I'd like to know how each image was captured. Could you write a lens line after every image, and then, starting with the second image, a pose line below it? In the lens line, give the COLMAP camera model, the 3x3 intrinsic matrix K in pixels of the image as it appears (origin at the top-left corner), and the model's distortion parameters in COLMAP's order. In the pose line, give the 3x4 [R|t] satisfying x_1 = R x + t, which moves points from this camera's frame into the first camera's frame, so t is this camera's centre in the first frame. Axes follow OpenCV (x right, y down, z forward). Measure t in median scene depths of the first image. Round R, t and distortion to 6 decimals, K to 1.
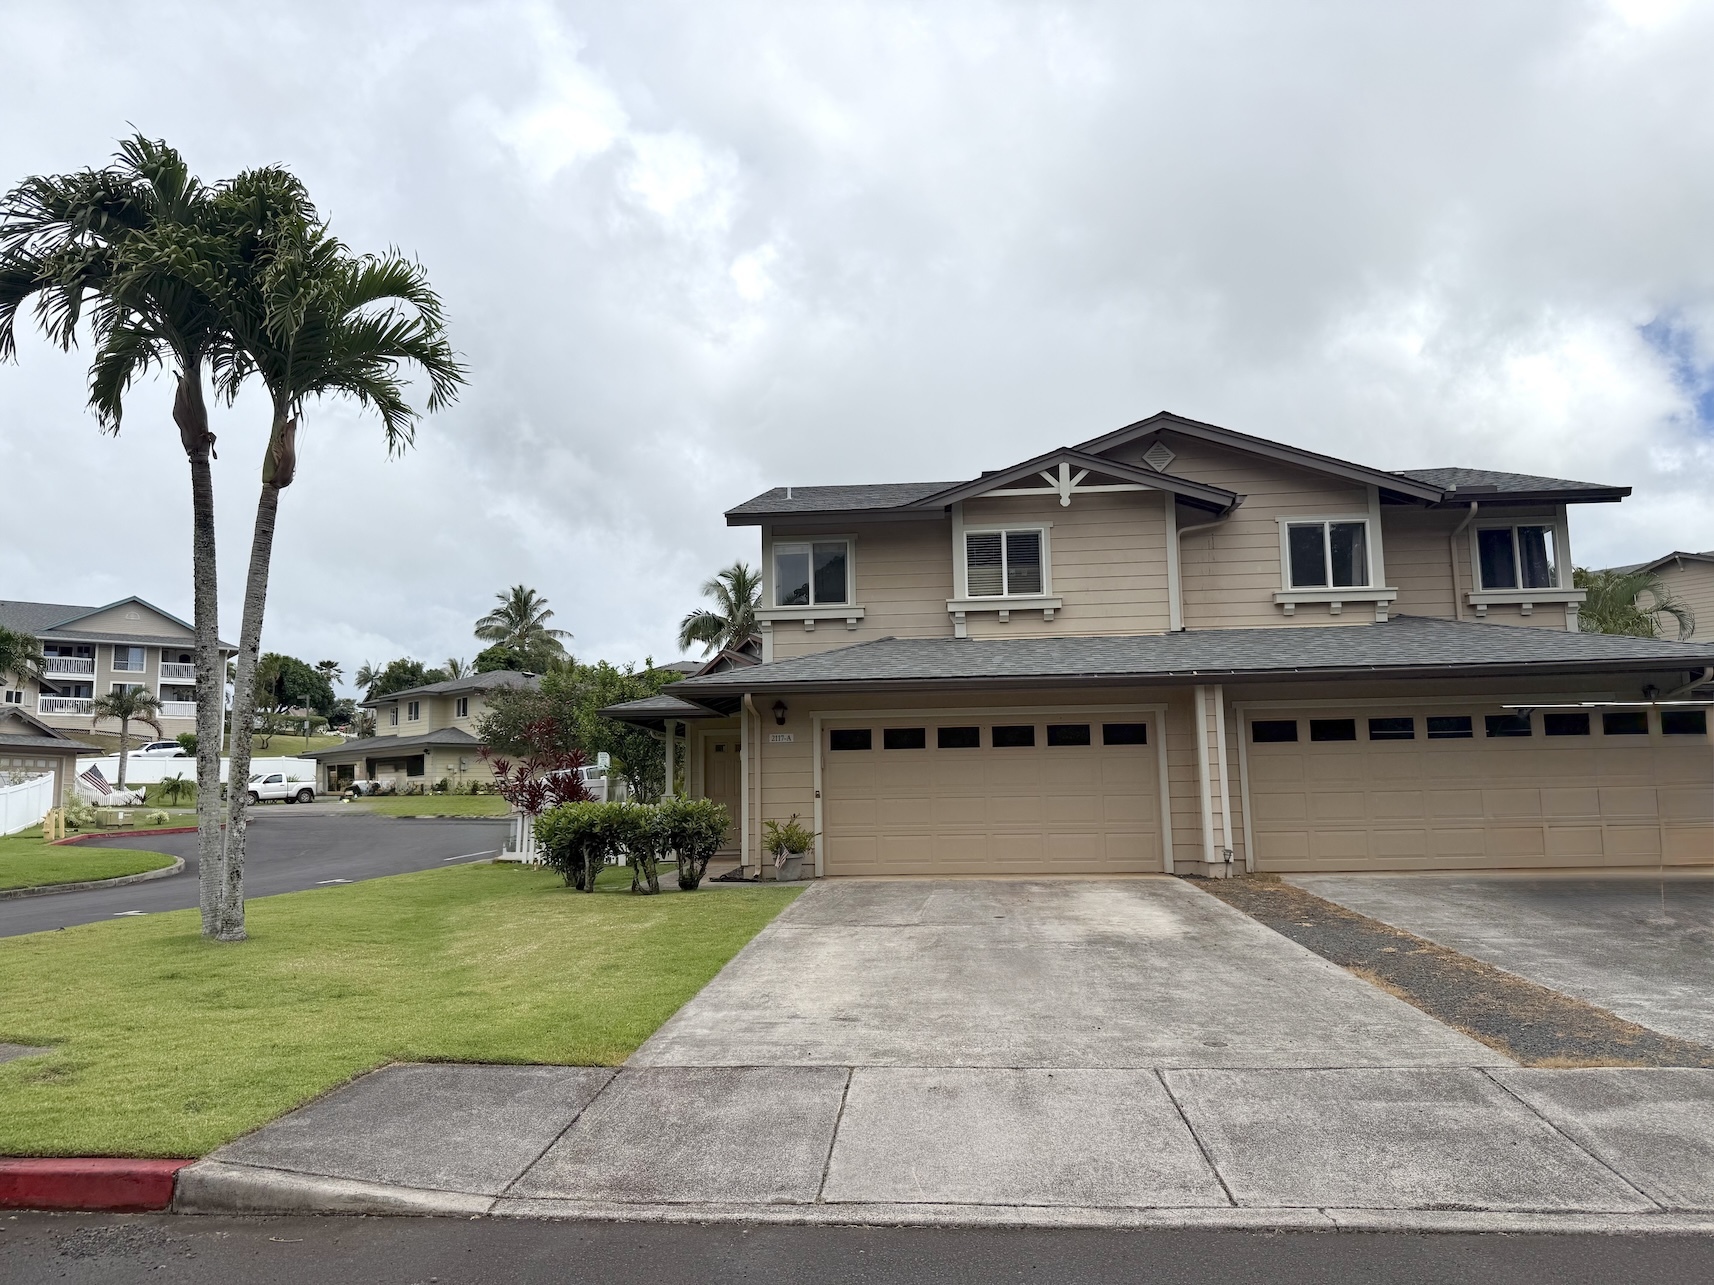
lens RADIAL K [[1204.7, 0, 863.1], [0, 1204.7, 645.1], [0, 0, 1]] dist [0.044878, -0.055562]
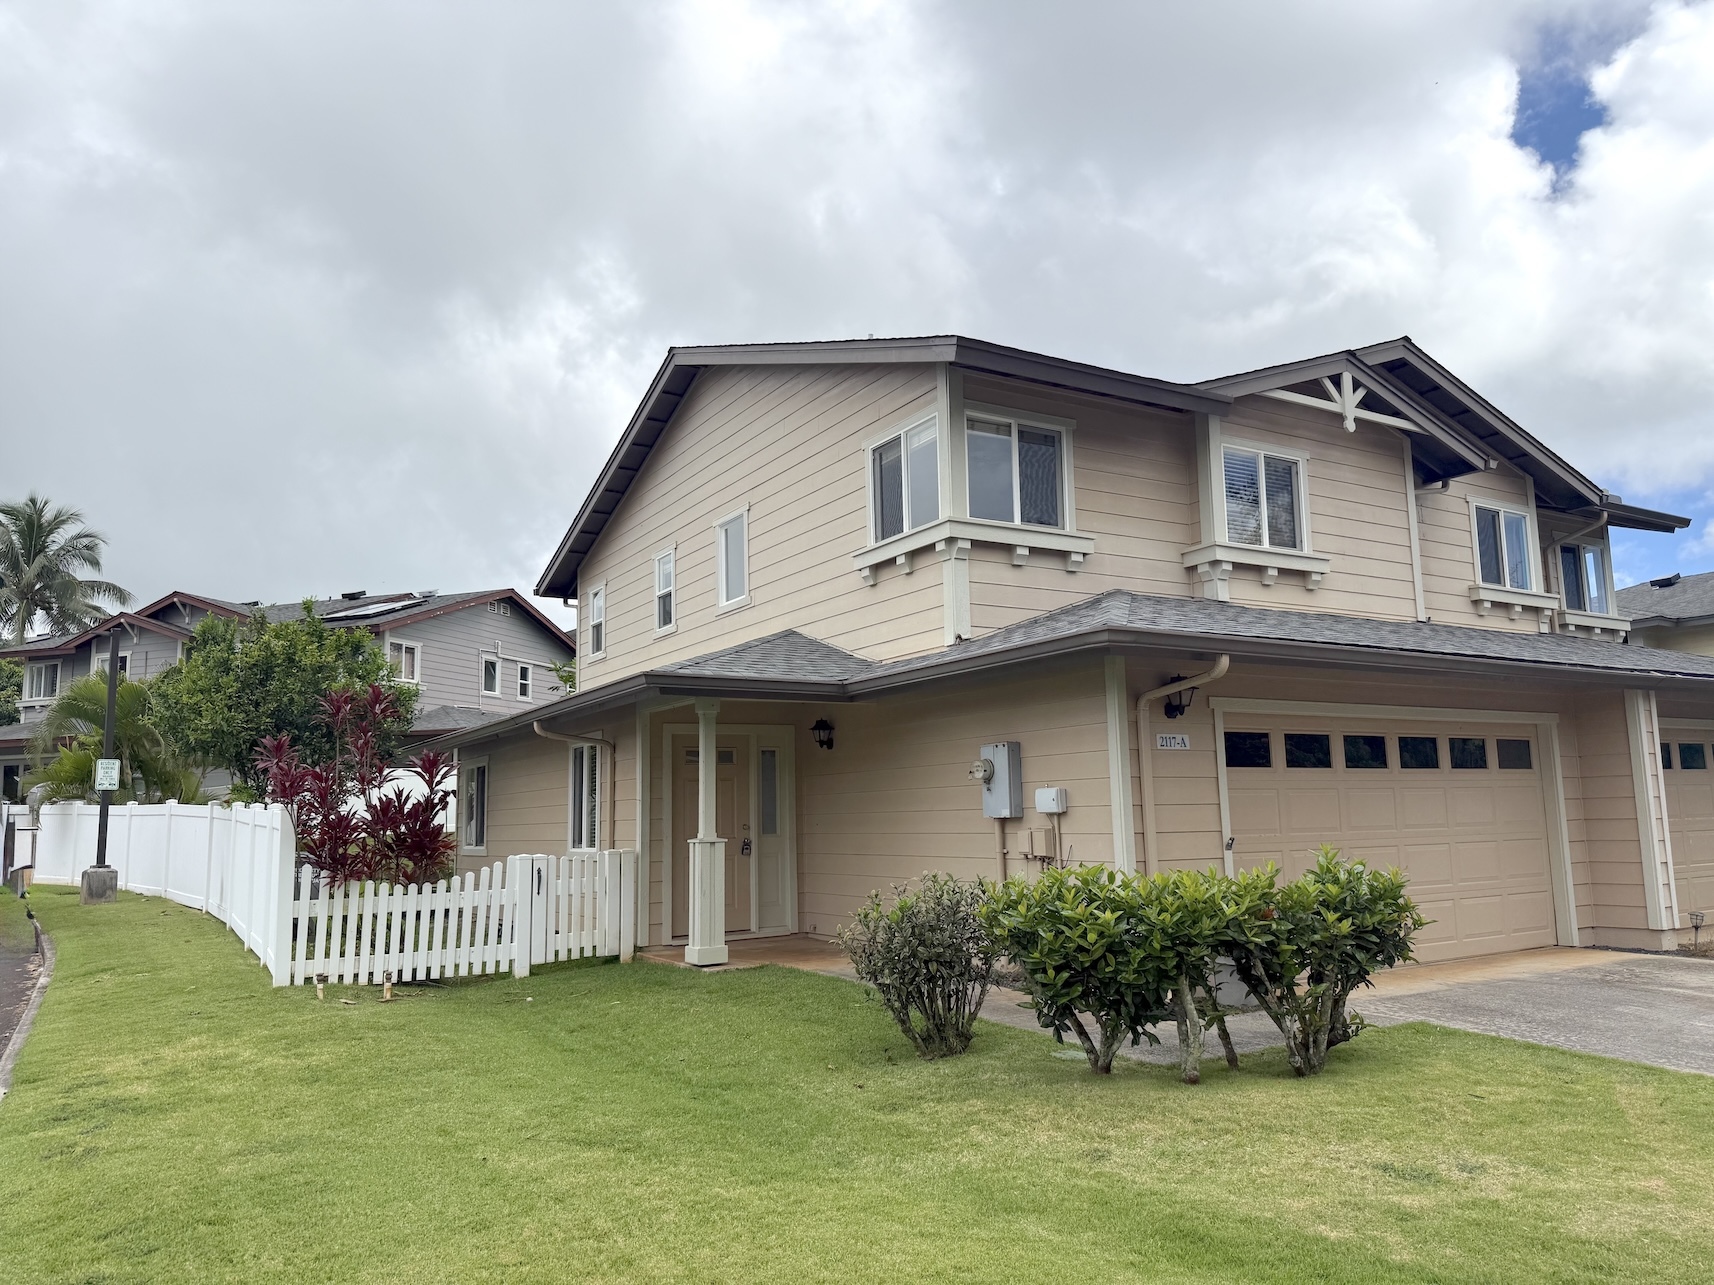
lens RADIAL K [[1204.7, 0, 863.1], [0, 1204.7, 645.1], [0, 0, 1]] dist [0.044878, -0.055562]
pose [[0.820995, 0.082848, 0.564893, -0.456938], [-0.073227, 0.996524, -0.039726, 0.059138], [-0.566221, -0.008750, 0.824207, 0.564406]]
